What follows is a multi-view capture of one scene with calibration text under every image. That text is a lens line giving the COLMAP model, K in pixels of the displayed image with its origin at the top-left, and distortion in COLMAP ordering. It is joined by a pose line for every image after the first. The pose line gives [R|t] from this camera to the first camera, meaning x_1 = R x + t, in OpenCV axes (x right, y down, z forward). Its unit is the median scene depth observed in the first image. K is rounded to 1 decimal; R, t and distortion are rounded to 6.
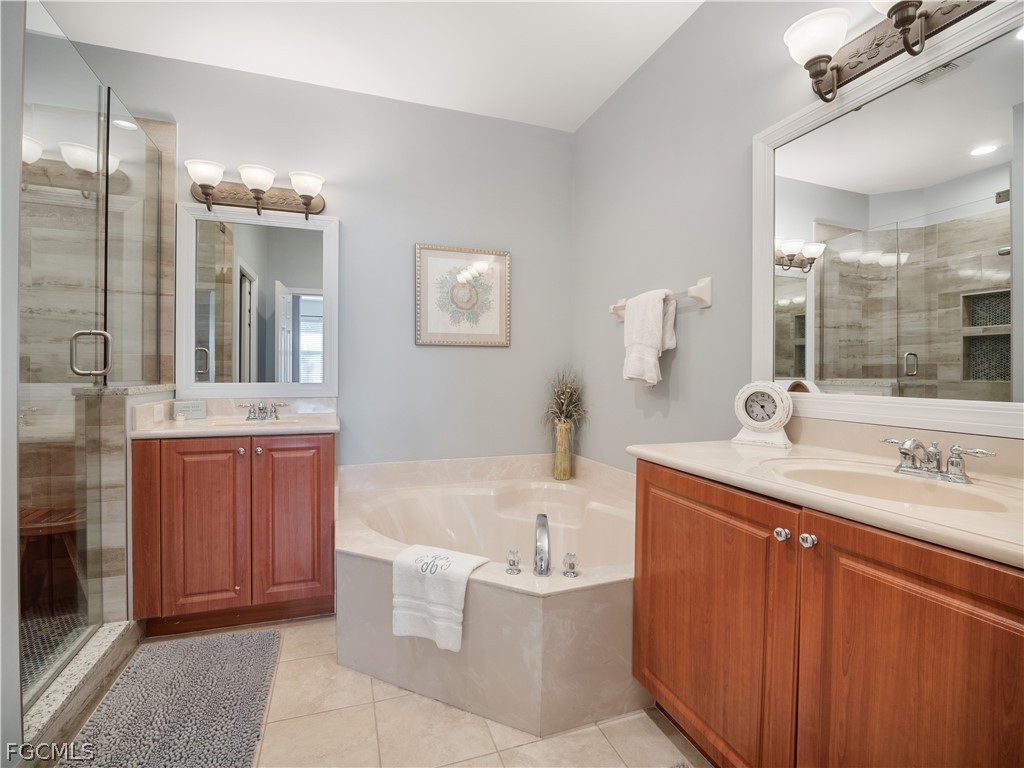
lens RADIAL K [[470.1, 0, 499.4], [0, 470.1, 378.7], [0, 0, 1]] dist [-0.014253, -0.000352]
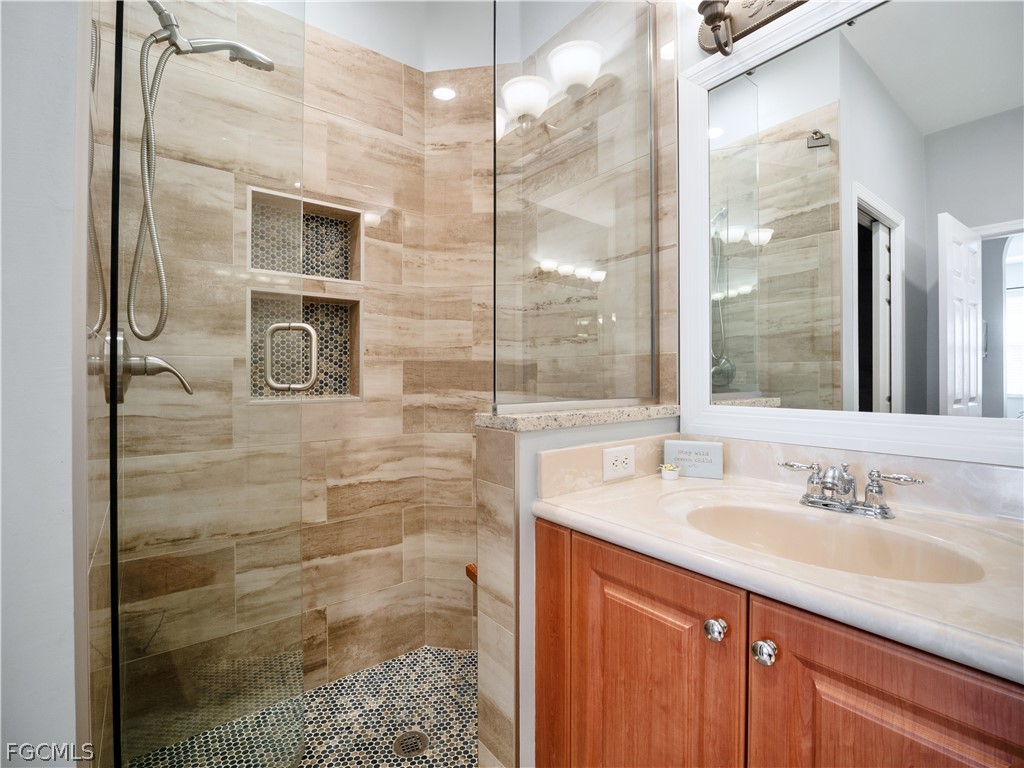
lens RADIAL K [[470.1, 0, 499.4], [0, 470.1, 378.7], [0, 0, 1]] dist [-0.014253, -0.000352]
pose [[0.323332, -0.001417, -0.946285, -0.255986], [-0.008486, 0.999954, -0.004397, -0.016898], [0.946248, 0.009452, 0.323305, 0.662096]]
